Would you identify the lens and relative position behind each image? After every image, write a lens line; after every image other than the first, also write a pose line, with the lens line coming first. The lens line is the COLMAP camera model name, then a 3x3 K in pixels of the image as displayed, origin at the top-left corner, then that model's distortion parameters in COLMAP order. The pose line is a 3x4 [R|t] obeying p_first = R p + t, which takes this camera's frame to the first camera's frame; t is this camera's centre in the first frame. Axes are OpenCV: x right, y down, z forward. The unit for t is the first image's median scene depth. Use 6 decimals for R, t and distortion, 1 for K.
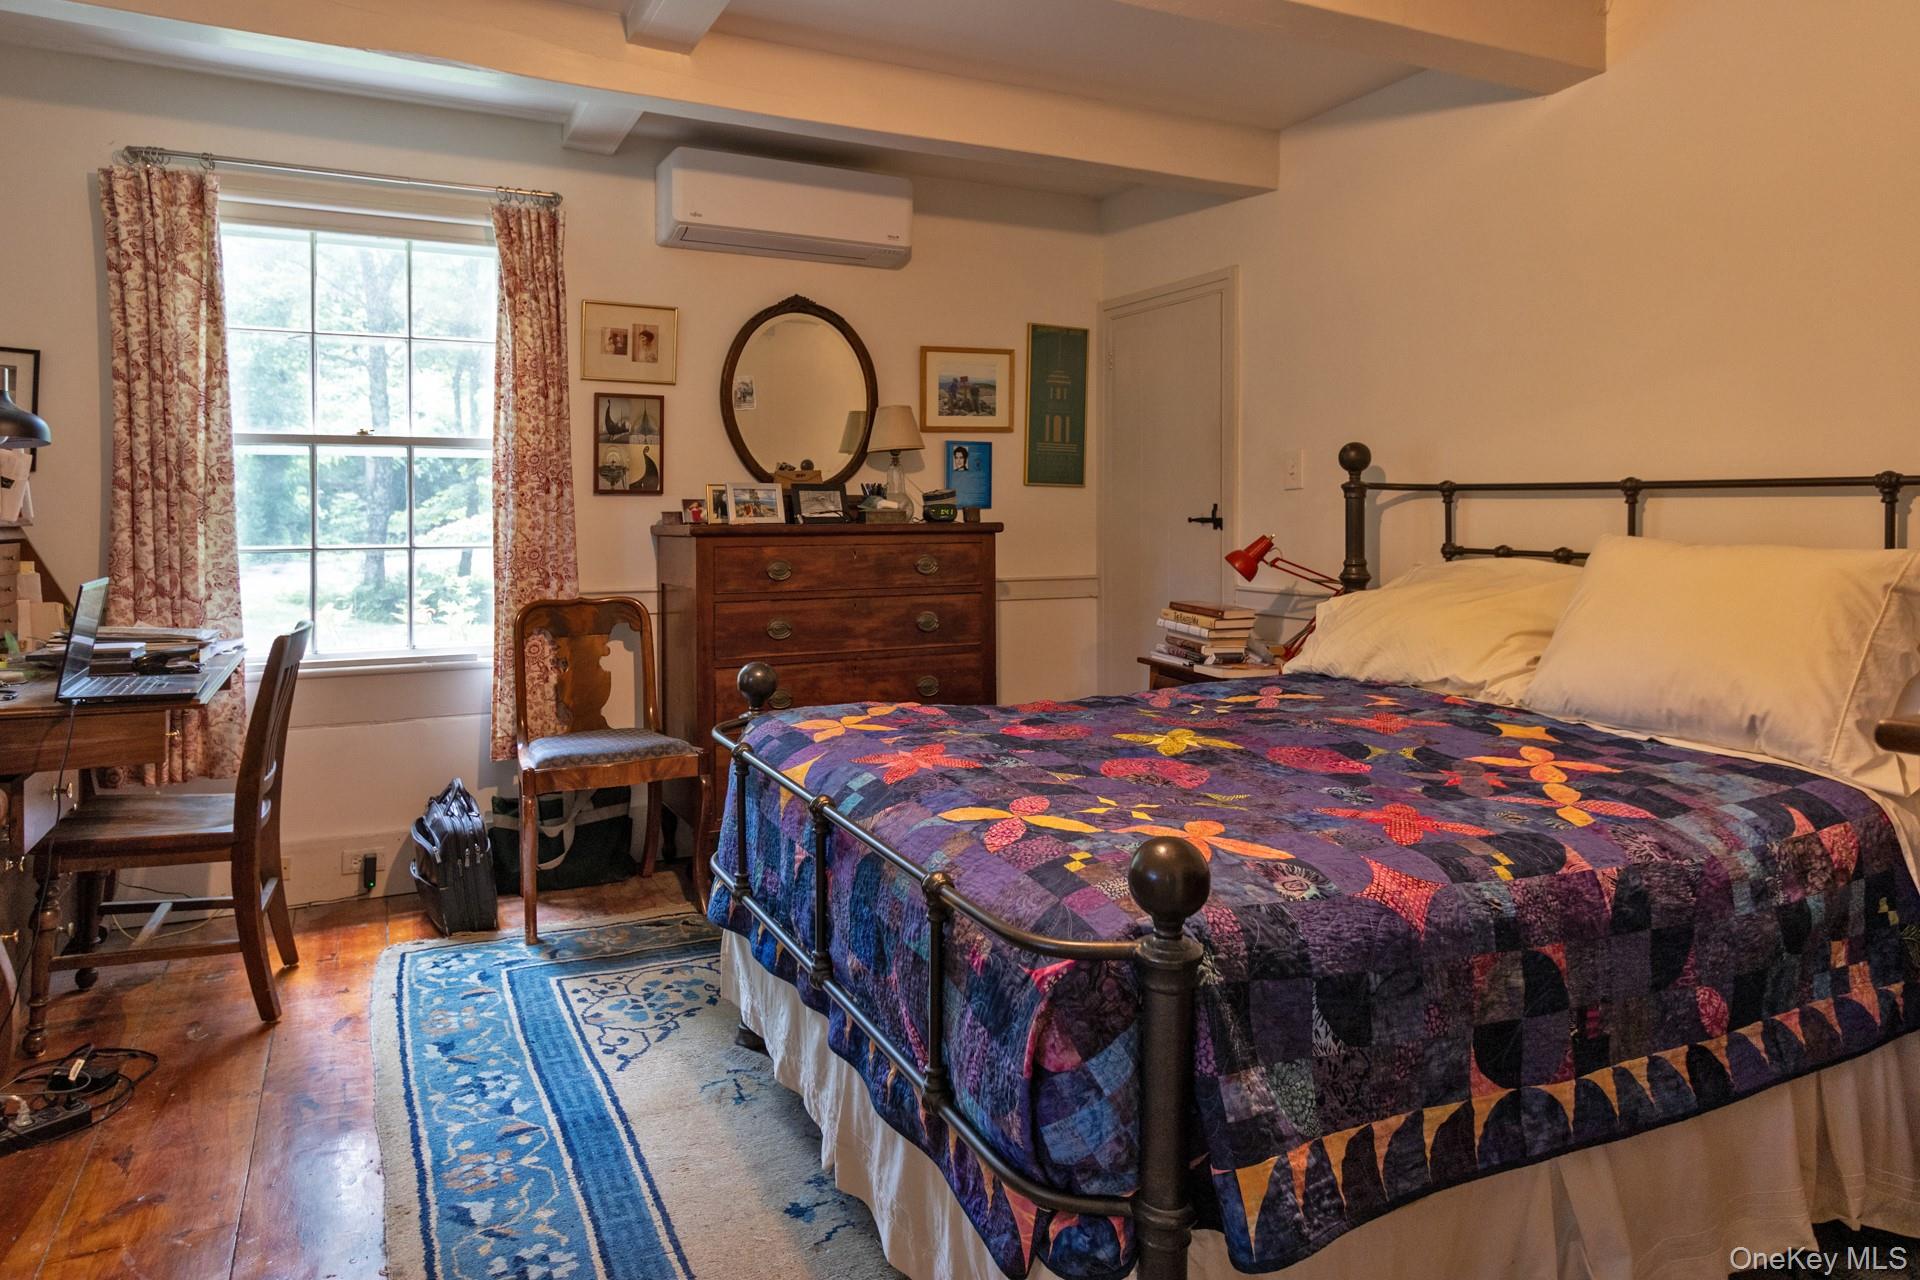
lens RADIAL K [[1196.3, 0, 960.0], [0, 1196.3, 640.0], [0, 0, 1]] dist [0.006817, 0.001804]
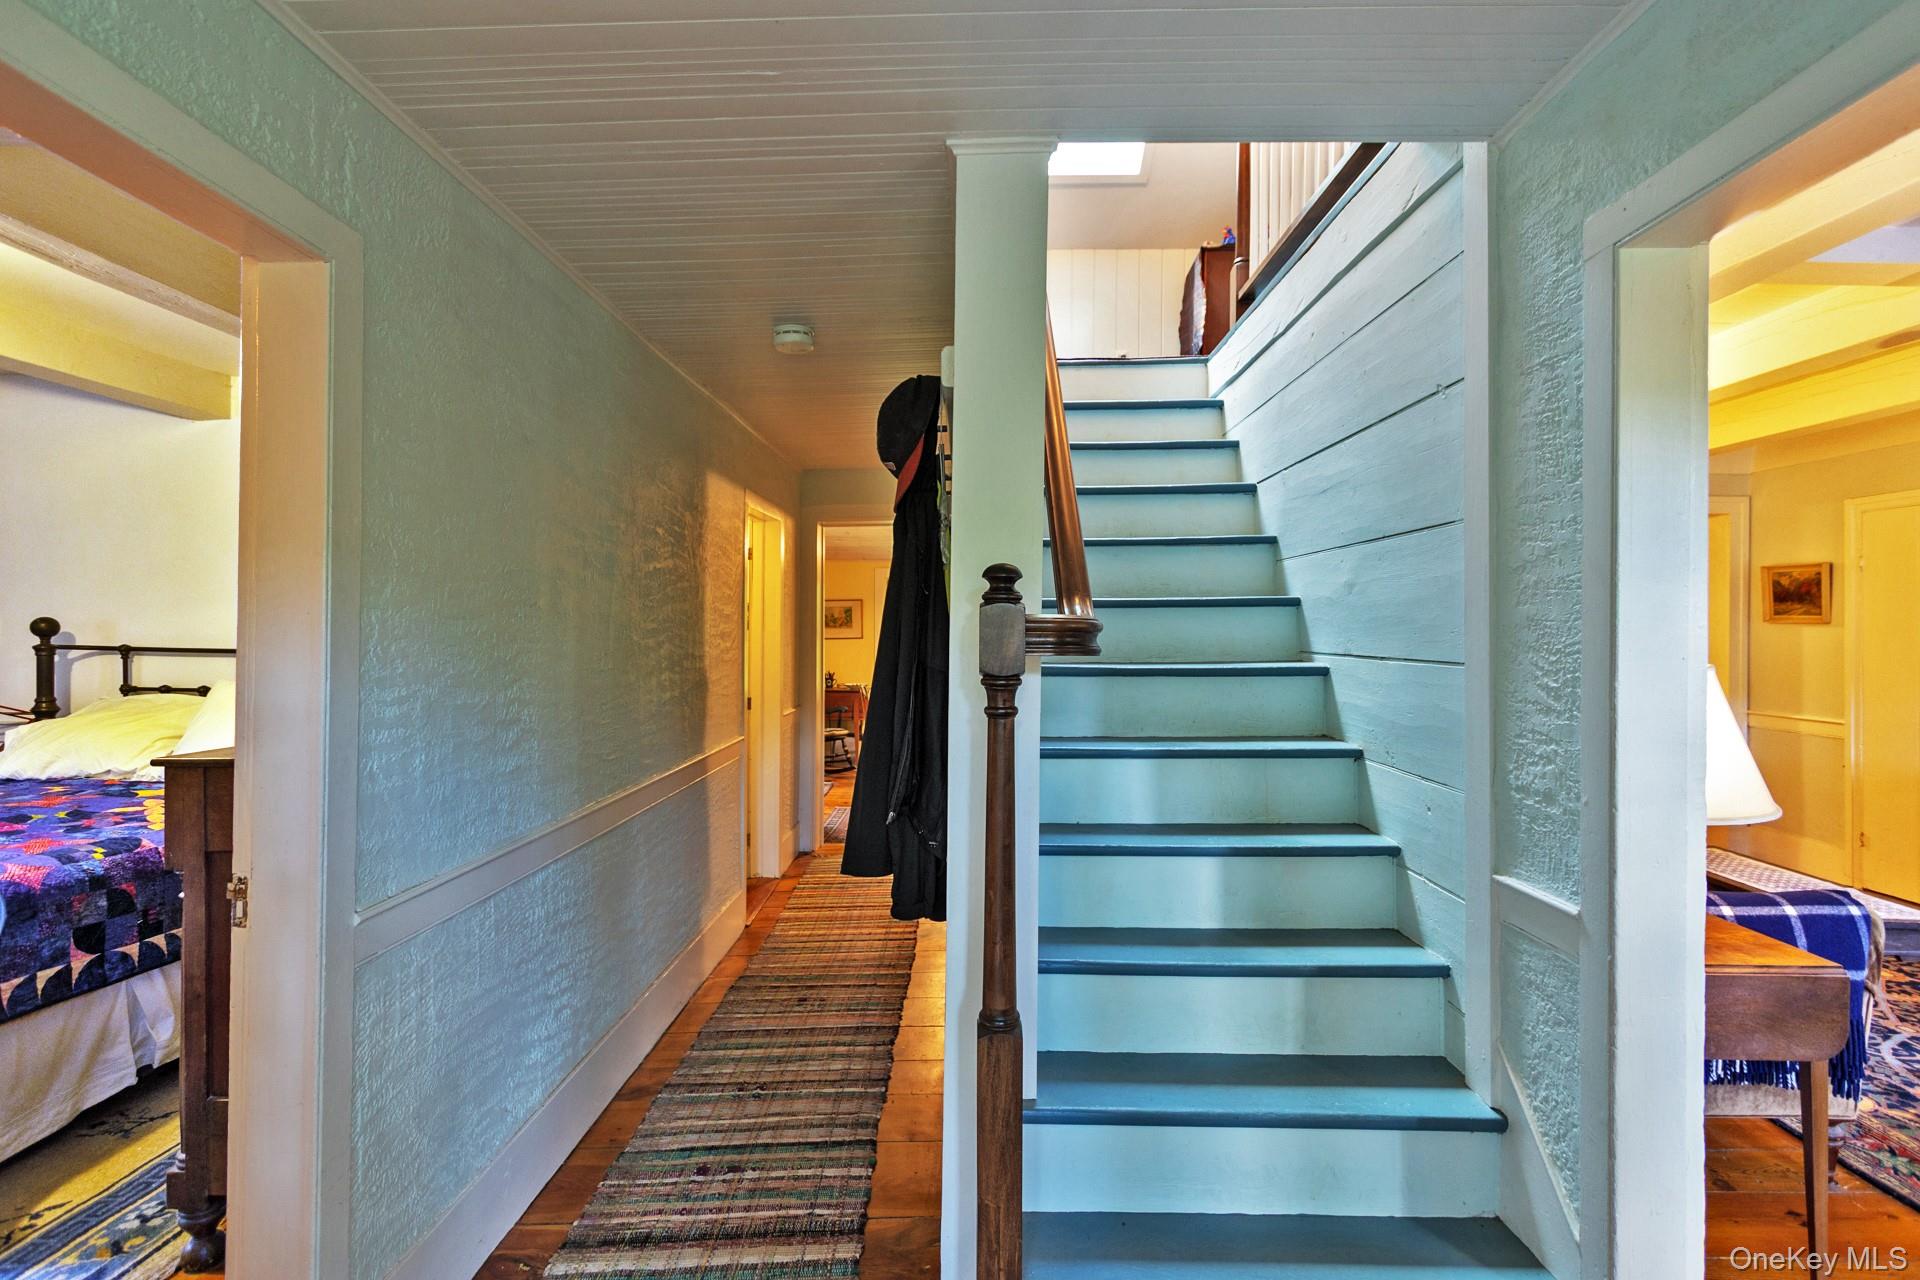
lens RADIAL K [[878.7, 0, 955.0], [0, 878.7, 618.0], [0, 0, 1]] dist [0.002331, 0.000614]
pose [[0.475703, 0.019764, 0.879384, -0.202278], [0.087492, 0.993726, -0.069663, 0.018535], [-0.875244, 0.110078, 0.470989, -1.102884]]
